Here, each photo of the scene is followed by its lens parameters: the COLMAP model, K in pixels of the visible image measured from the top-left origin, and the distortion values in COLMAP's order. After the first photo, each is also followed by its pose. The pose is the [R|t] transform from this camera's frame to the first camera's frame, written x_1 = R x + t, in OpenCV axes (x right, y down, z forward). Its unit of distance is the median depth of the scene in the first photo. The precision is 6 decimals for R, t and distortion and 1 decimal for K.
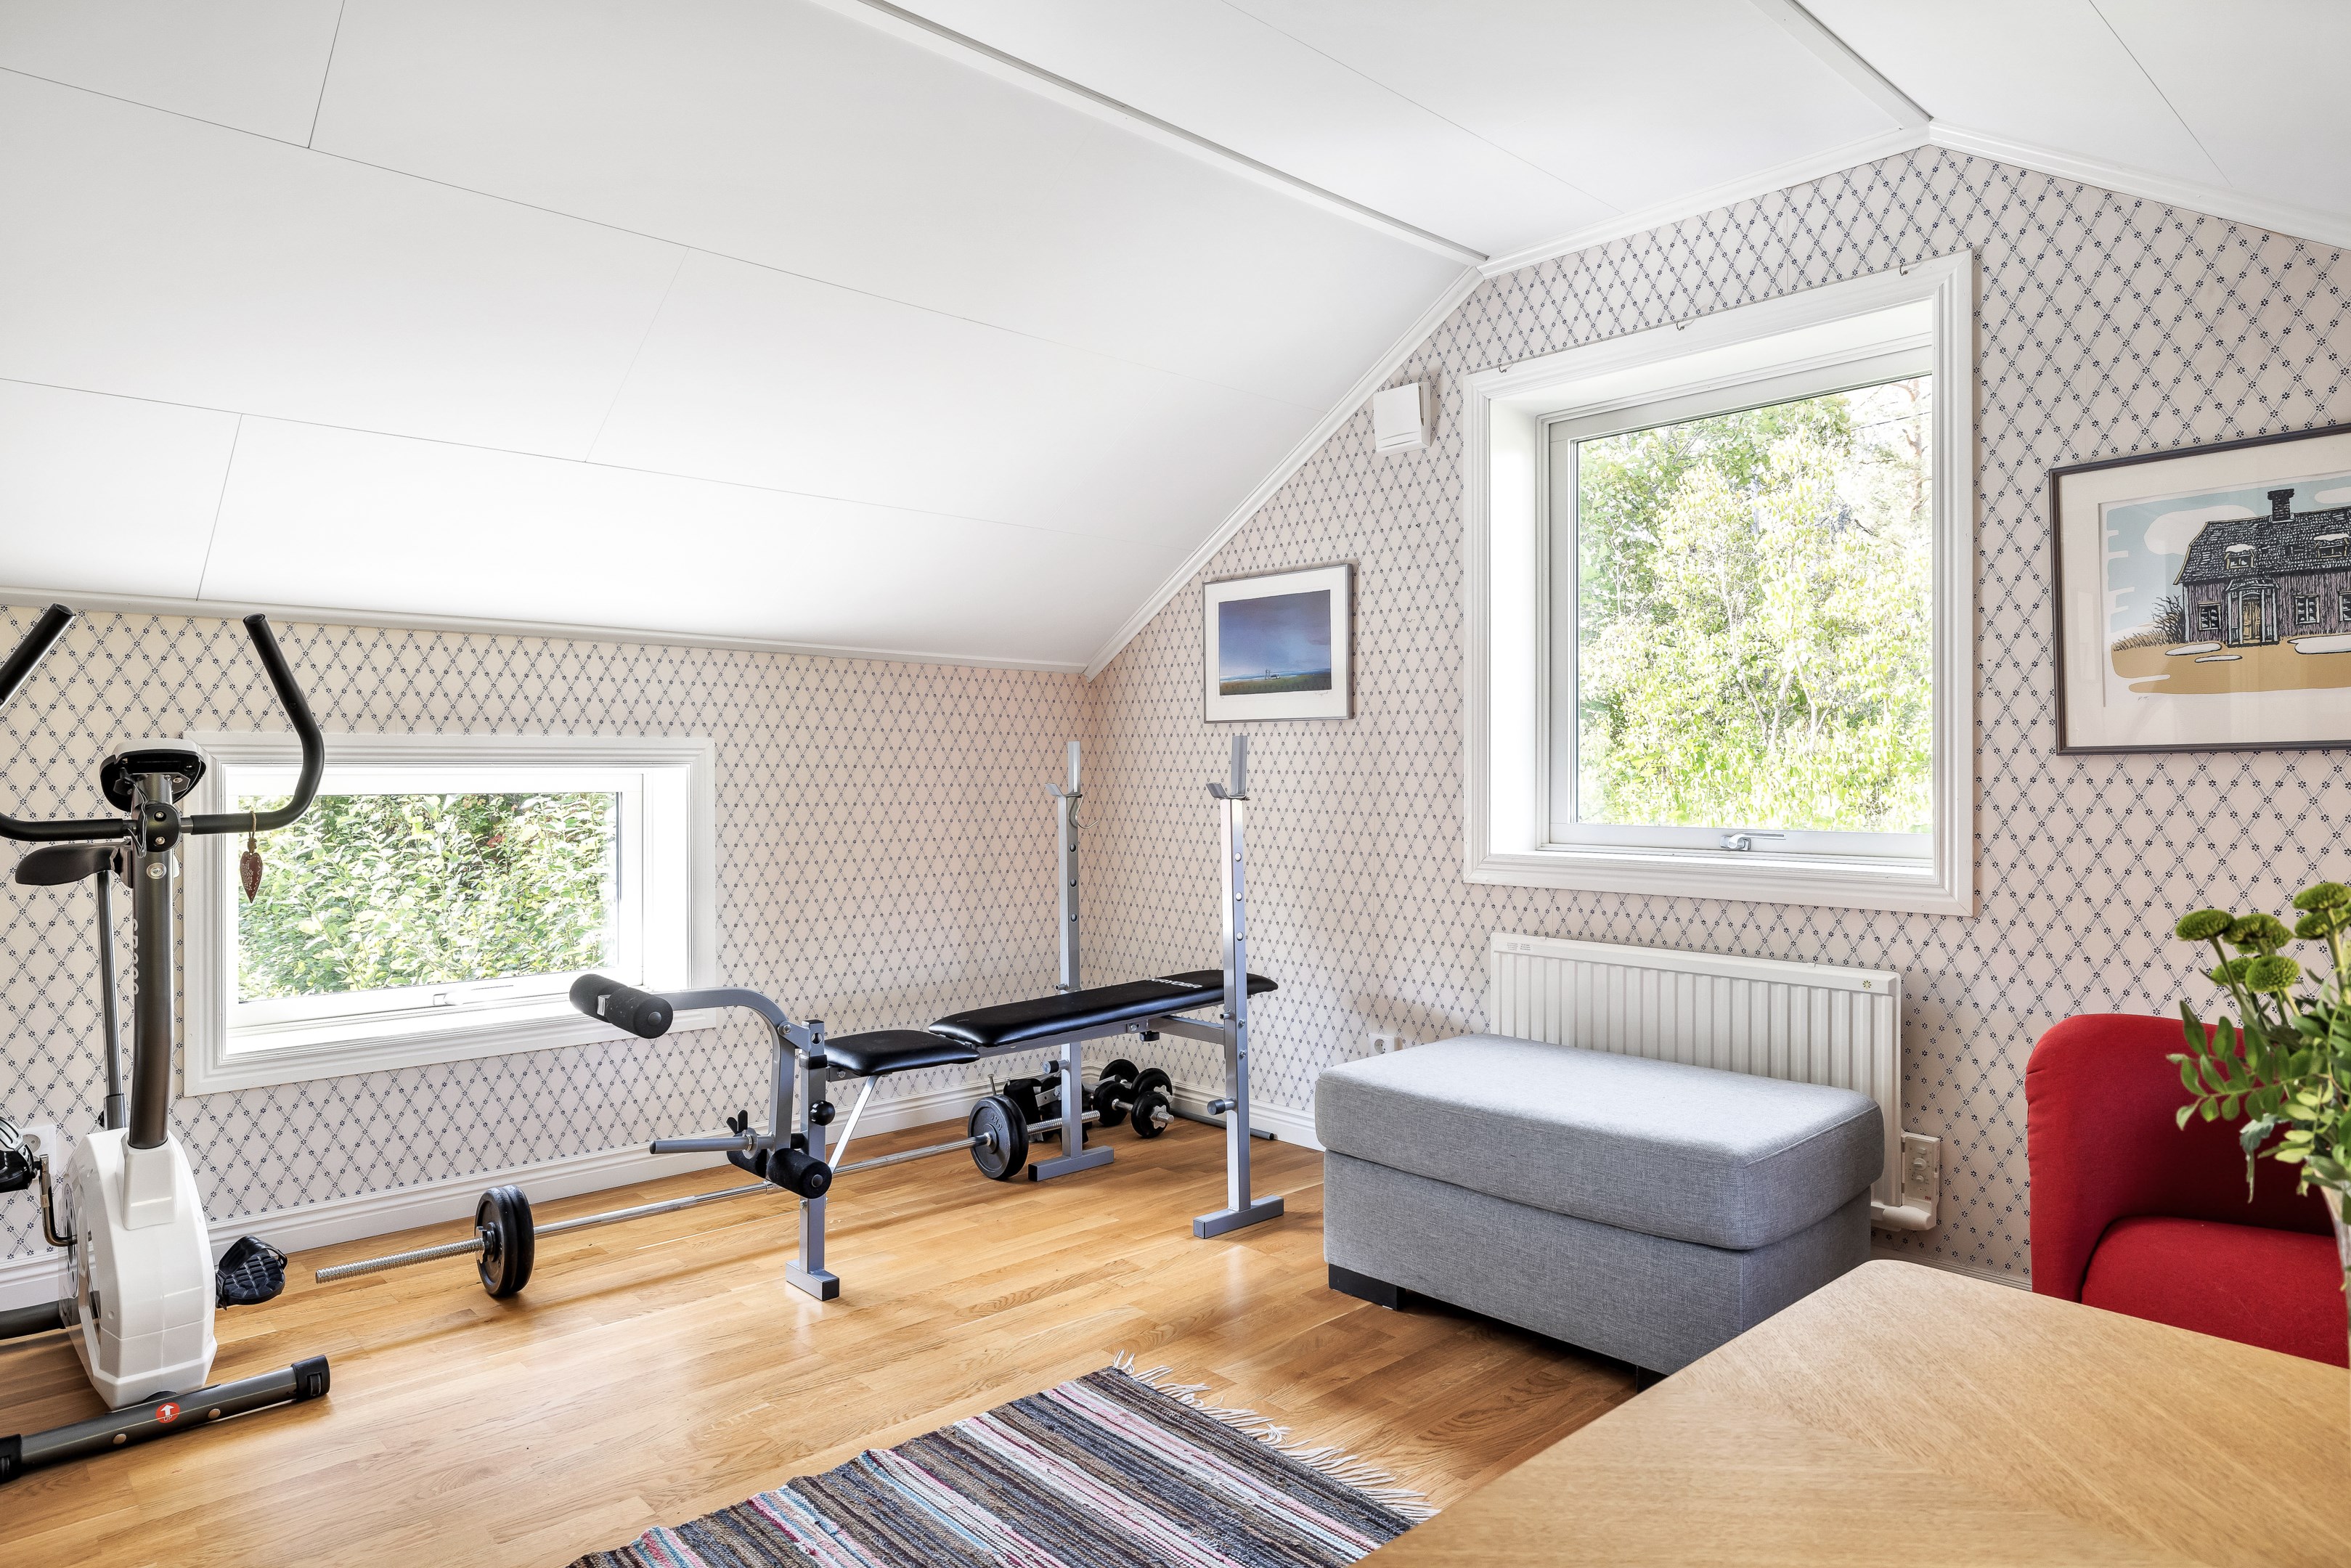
lens RADIAL K [[1401.3, 0, 1175.5], [0, 1401.3, 779.3], [0, 0, 1]] dist [-0.003556, 0.002635]
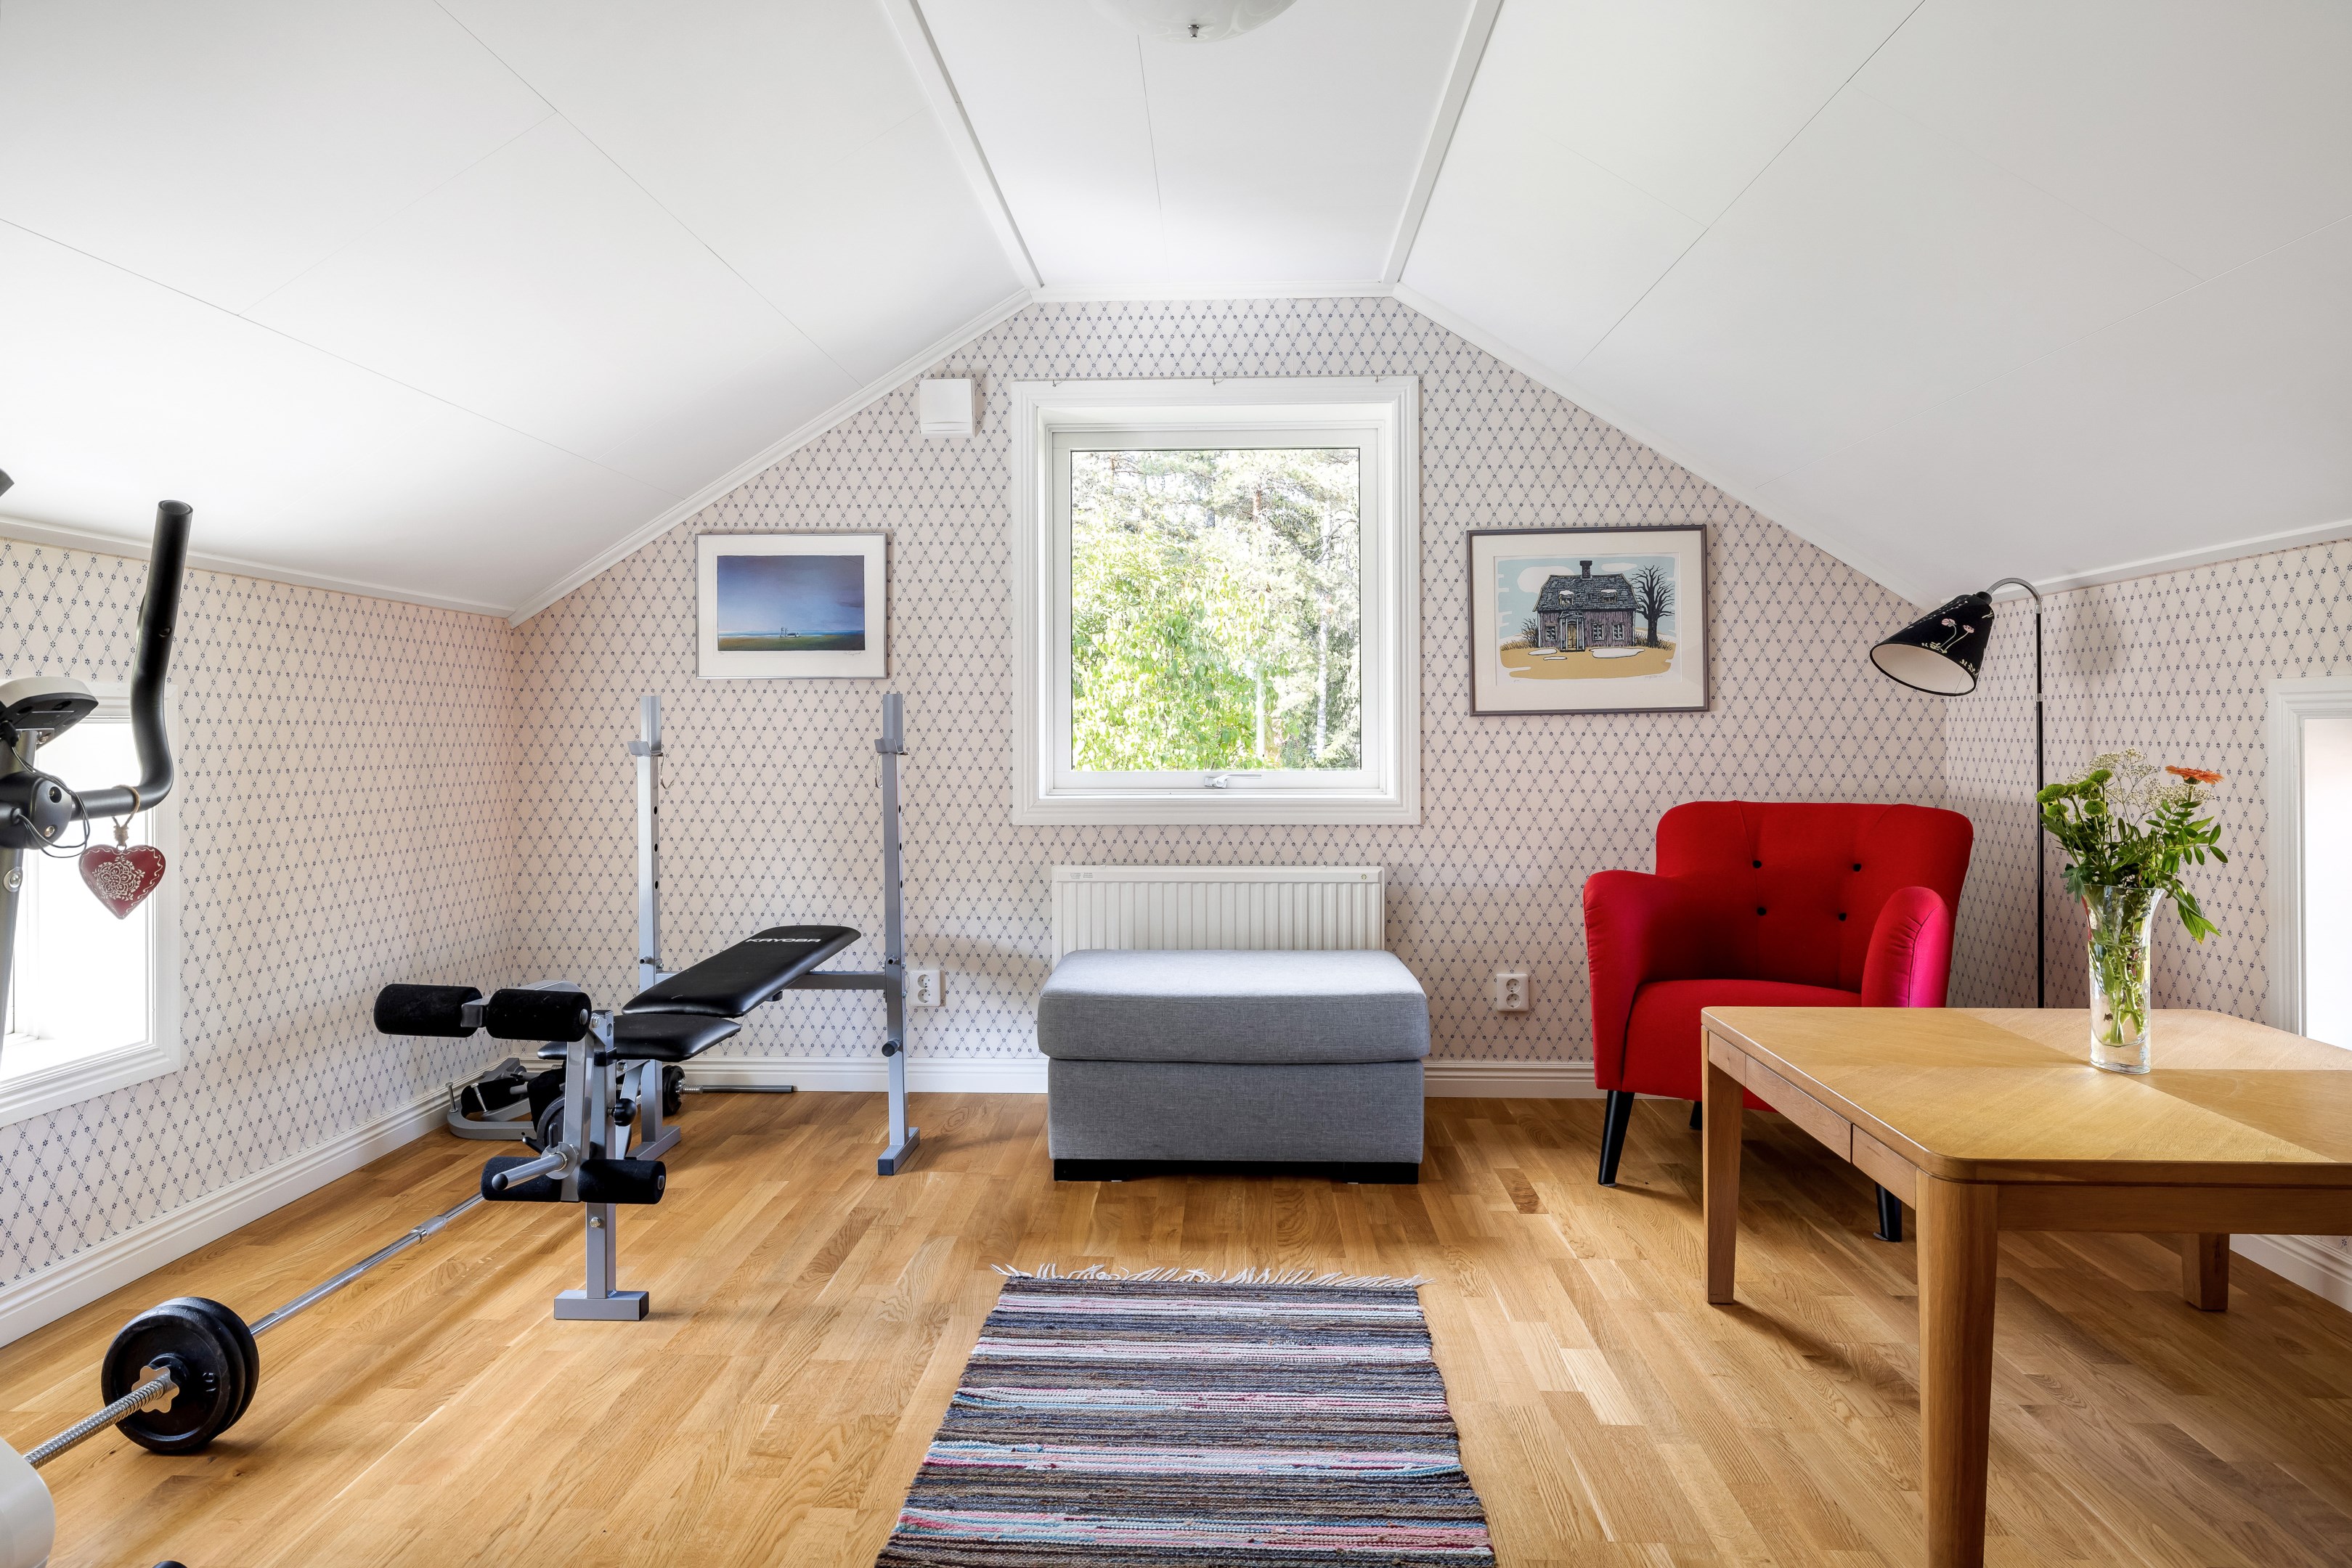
lens RADIAL K [[1401.9, 0, 1167.5], [0, 1401.9, 731.2], [0, 0, 1]] dist [-0.003556, 0.002635]
pose [[0.711274, -0.002909, 0.702909, -0.651661], [0.006165, 0.999979, -0.002100, 0.000368], [-0.702888, 0.005827, 0.711277, 0.127800]]
